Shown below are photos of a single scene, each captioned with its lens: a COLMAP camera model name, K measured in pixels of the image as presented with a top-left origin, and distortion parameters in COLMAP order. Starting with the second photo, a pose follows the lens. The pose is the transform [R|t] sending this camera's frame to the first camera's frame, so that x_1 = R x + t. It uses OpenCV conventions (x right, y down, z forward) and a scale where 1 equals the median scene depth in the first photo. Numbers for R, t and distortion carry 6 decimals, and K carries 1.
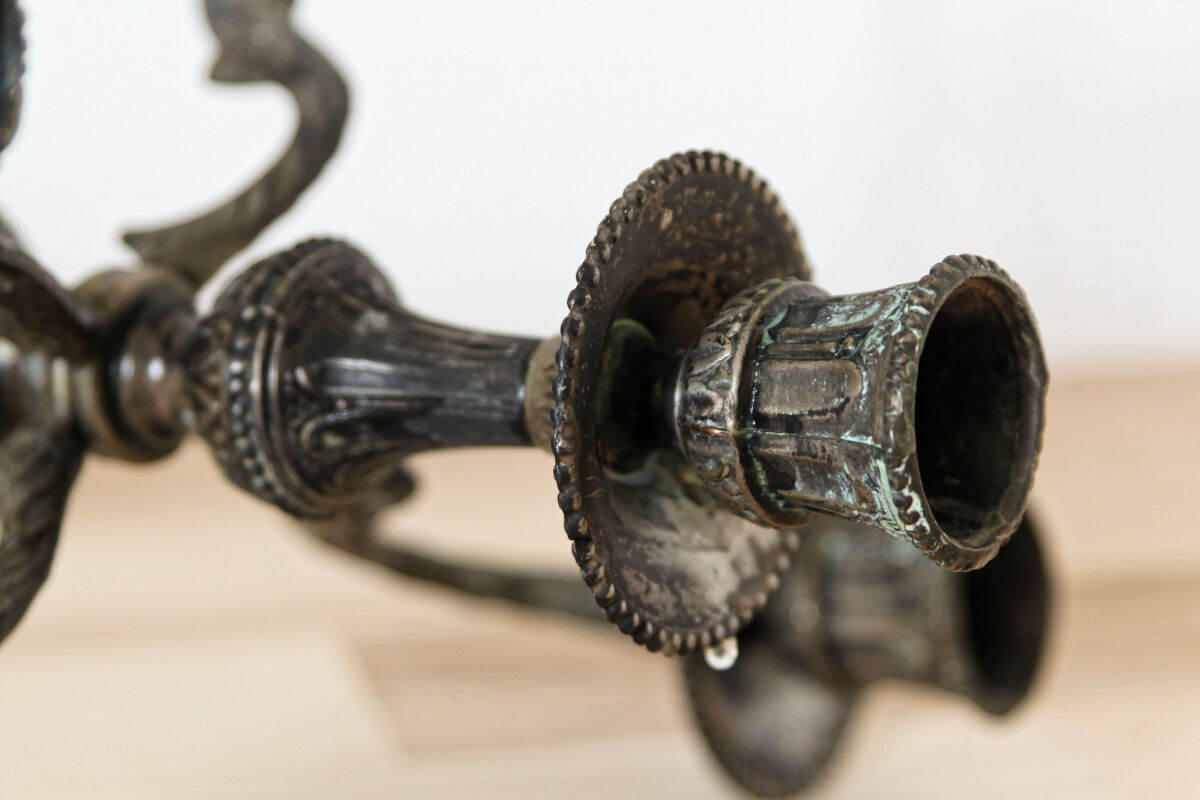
lens RADIAL K [[3831.2, 0, 599.5], [0, 3831.2, 395.7], [0, 0, 1]] dist [0.116579, 0.000000]
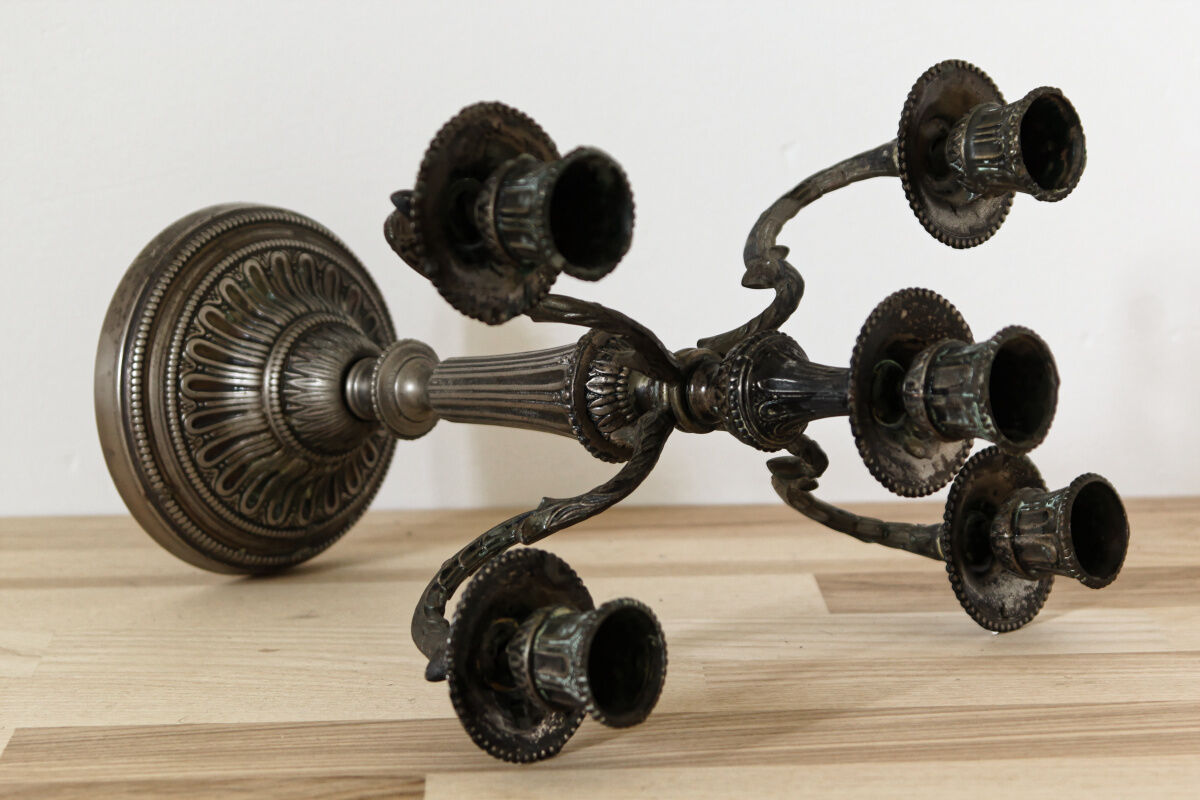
lens RADIAL K [[4052.5, 0, 599.4], [0, 4052.5, 396.2], [0, 0, 1]] dist [-0.293319, 0.000000]
pose [[0.970625, 0.016390, -0.240040, 0.442806], [-0.059680, 0.982899, -0.174208, 0.459399], [0.233079, 0.183416, 0.955004, -1.469198]]
